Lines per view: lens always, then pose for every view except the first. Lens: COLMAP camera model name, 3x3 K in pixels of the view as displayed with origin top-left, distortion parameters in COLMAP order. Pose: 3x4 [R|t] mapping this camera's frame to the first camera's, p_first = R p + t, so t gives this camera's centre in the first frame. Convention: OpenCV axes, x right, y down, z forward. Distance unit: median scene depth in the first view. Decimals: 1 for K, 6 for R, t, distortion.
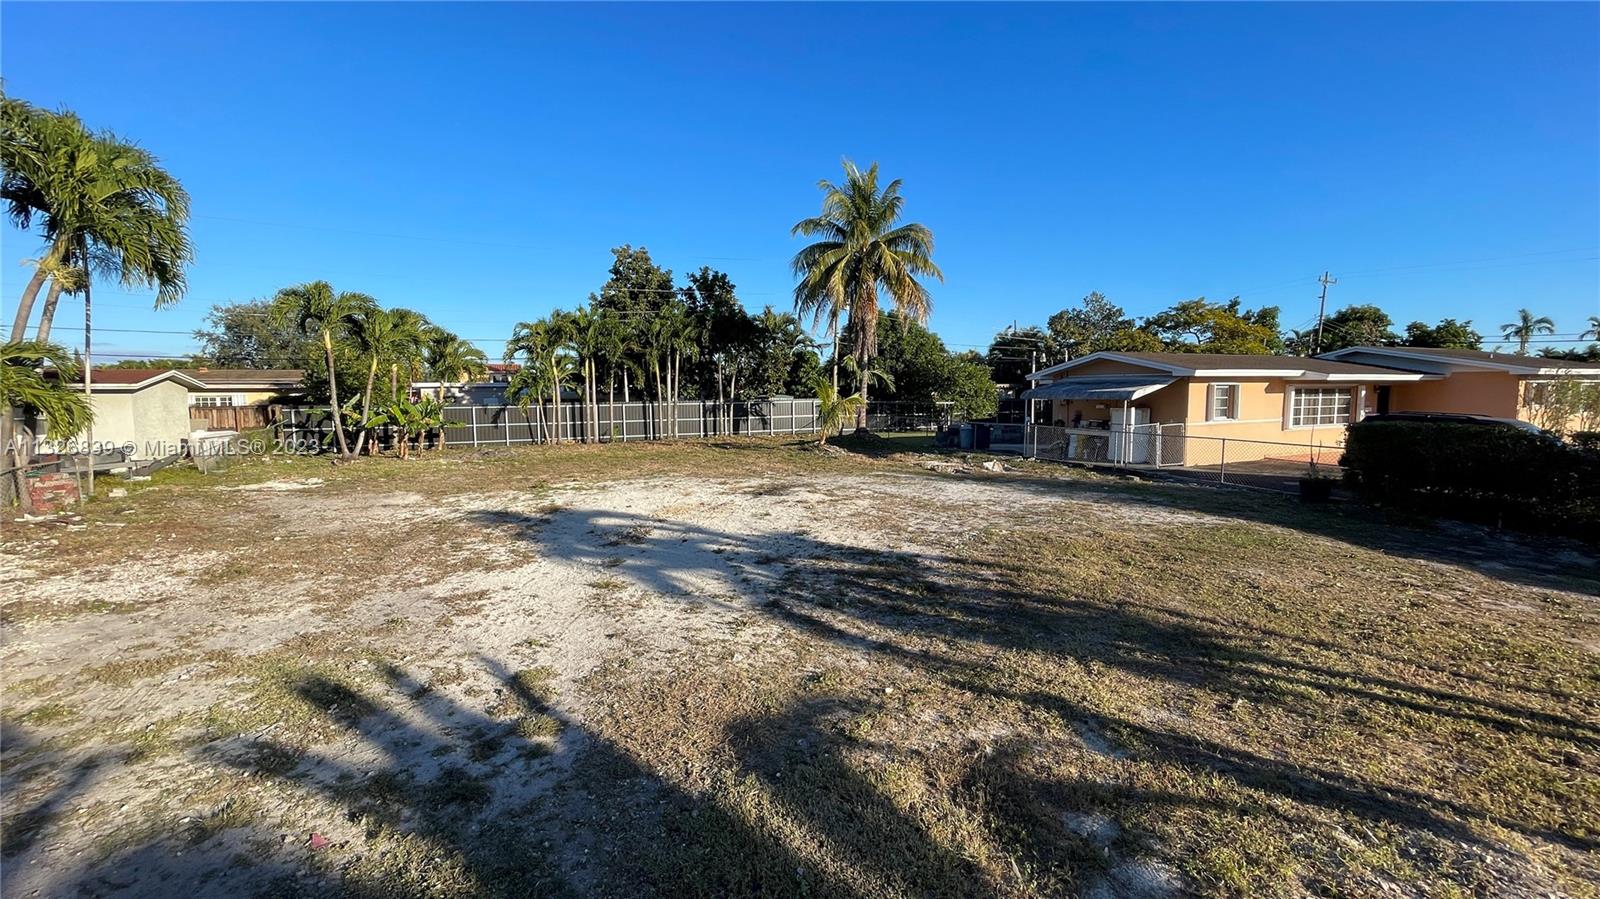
lens RADIAL K [[649.6, 0, 797.5], [0, 649.6, 442.3], [0, 0, 1]] dist [-0.004059, -0.000625]
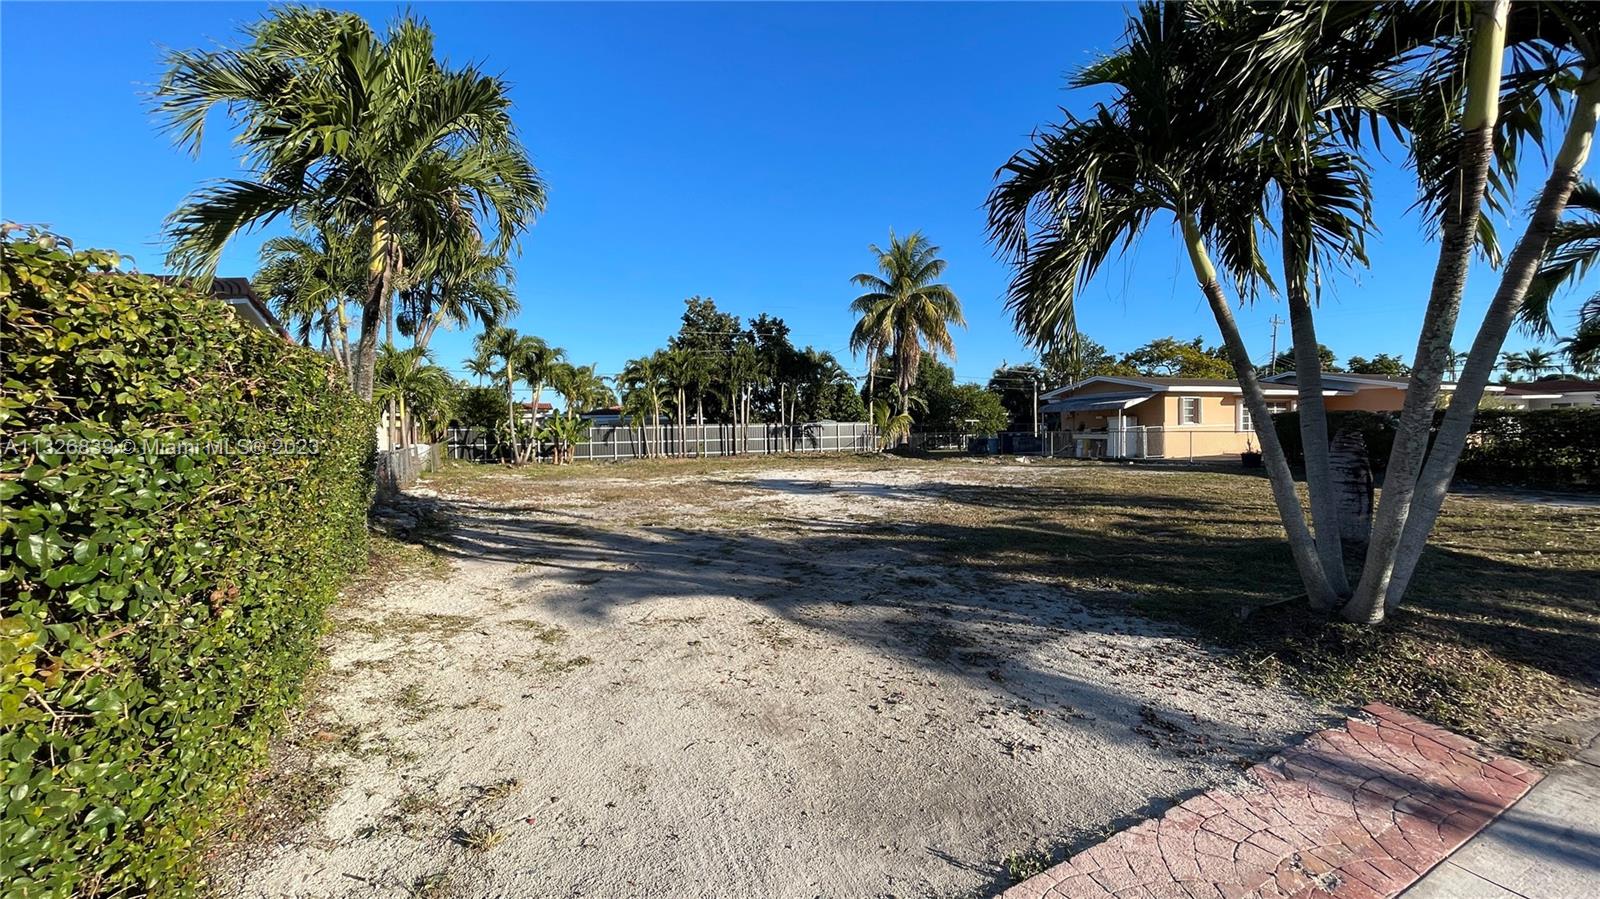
lens RADIAL K [[649.6, 0, 797.0], [0, 649.6, 452.8], [0, 0, 1]] dist [-0.004059, -0.000625]
pose [[0.999508, -0.011971, 0.028986, -0.135720], [0.013382, 0.998711, -0.048967, 0.053501], [-0.028363, 0.049330, 0.998380, -0.215738]]
